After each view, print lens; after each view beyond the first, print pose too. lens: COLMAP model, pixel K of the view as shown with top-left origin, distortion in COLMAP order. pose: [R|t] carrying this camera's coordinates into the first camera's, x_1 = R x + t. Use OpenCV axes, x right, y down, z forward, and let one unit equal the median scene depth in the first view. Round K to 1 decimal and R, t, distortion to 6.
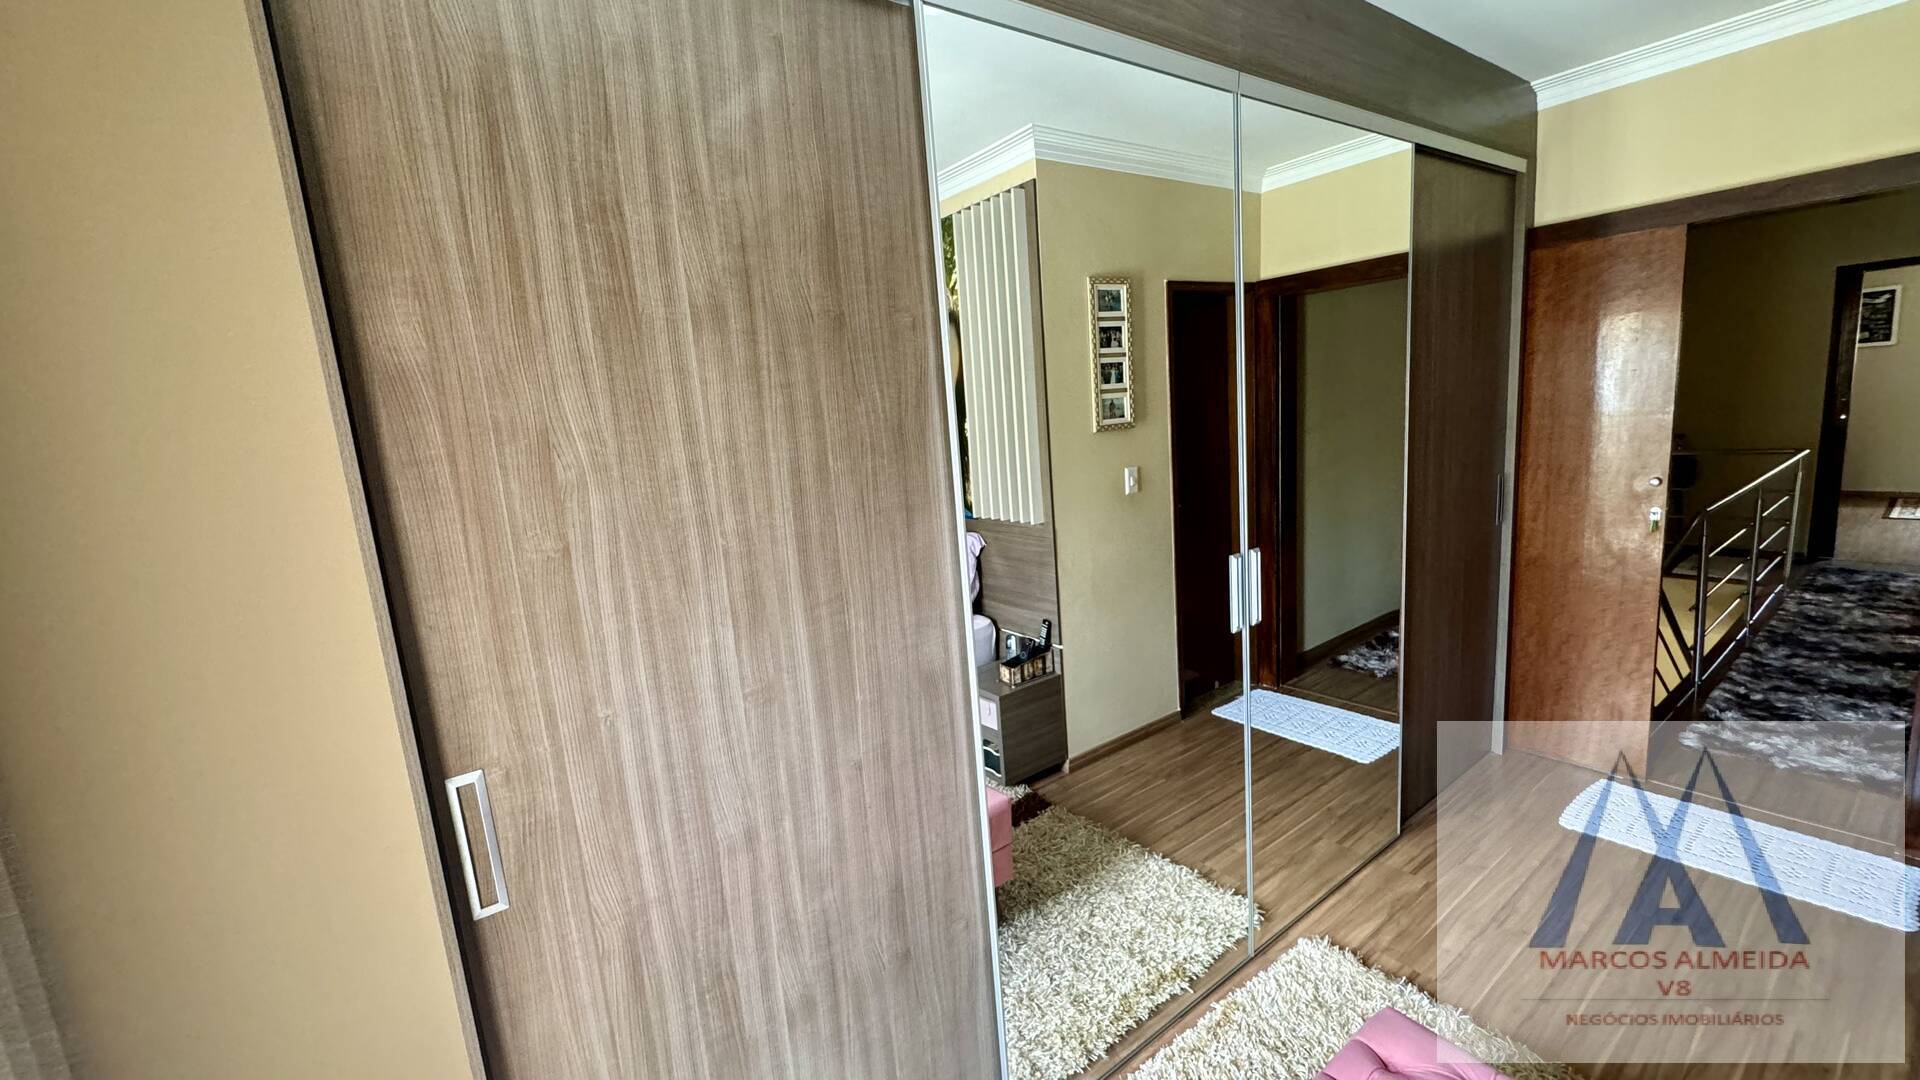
lens RADIAL K [[765.8, 0, 960.6], [0, 765.8, 540.0], [0, 0, 1]] dist [-0.001971, -0.000517]
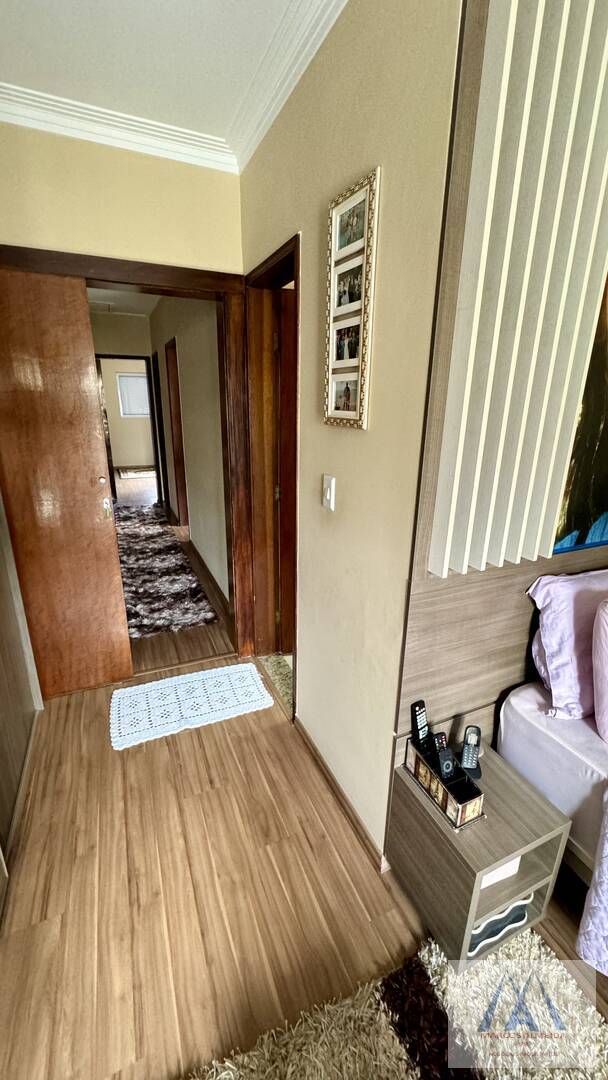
lens RADIAL K [[430.7, 0, 306.6], [0, 430.7, 539.0], [0, 0, 1]] dist [-0.001971, -0.000517]
pose [[0.217718, -0.221403, 0.950568, 0.172866], [0.132331, 0.971634, 0.196000, -0.061954], [-0.966999, 0.083117, 0.240840, 0.350805]]
